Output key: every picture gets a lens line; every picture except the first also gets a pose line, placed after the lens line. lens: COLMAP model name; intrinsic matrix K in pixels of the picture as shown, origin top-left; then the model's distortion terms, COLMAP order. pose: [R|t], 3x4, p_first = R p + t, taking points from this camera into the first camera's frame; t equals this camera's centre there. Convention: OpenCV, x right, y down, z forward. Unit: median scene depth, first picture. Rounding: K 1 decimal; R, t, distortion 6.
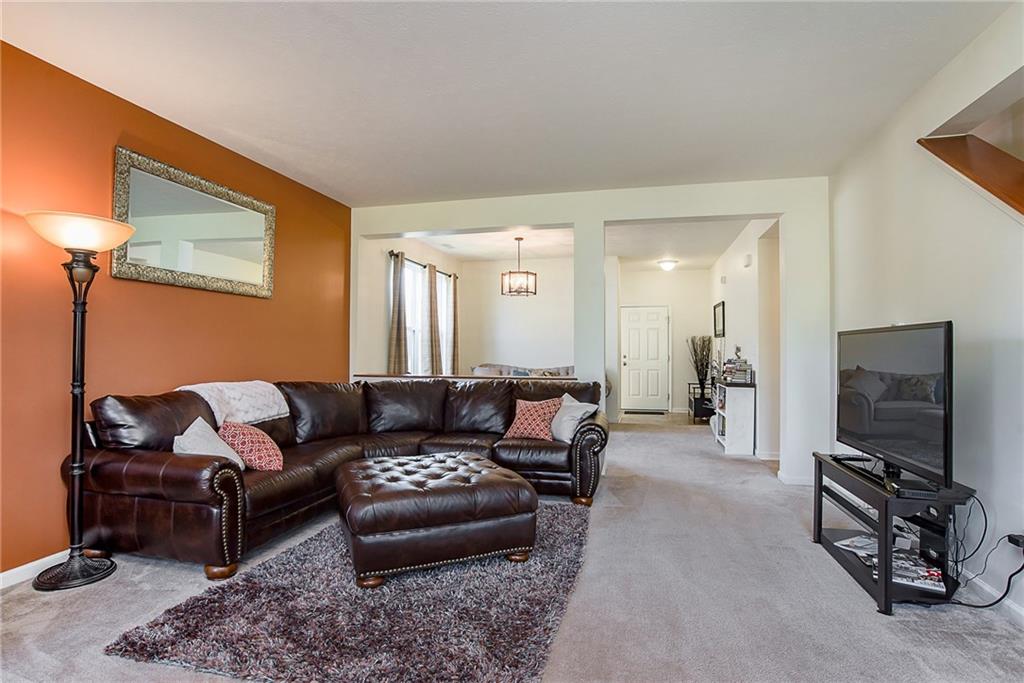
lens RADIAL K [[519.0, 0, 512.2], [0, 519.0, 345.0], [0, 0, 1]] dist [0.000803, 0.001467]
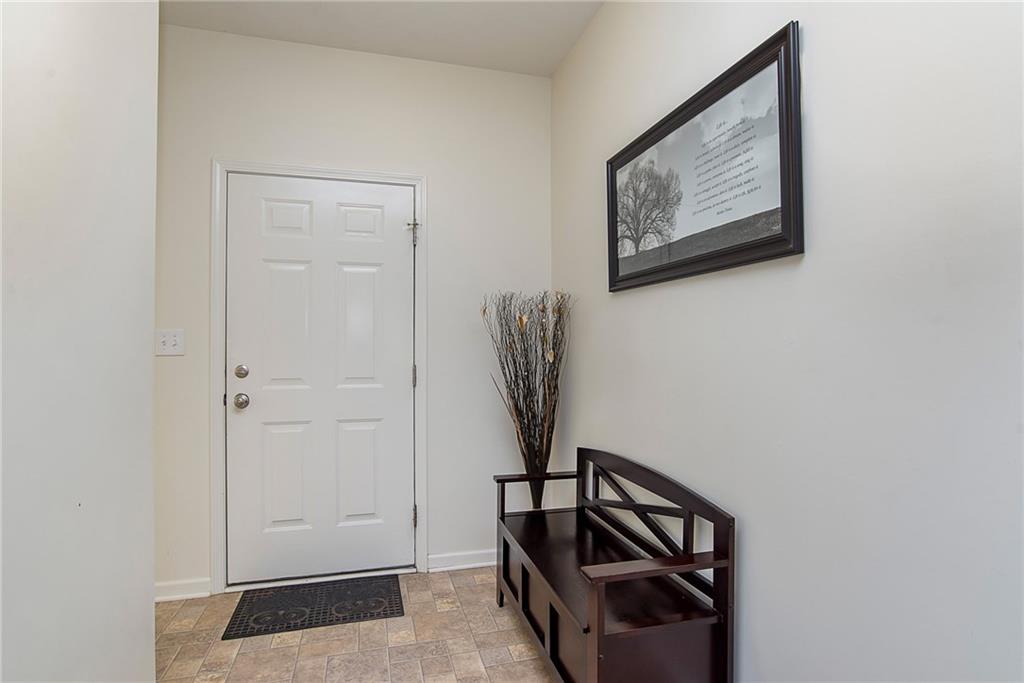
lens RADIAL K [[519.0, 0, 512.2], [0, 519.0, 345.0], [0, 0, 1]] dist [0.000803, 0.001467]
pose [[0.889915, 0.000608, 0.456127, 0.227550], [-0.001958, 0.999995, 0.002487, 0.008962], [-0.456123, -0.003106, 0.889911, 0.753251]]
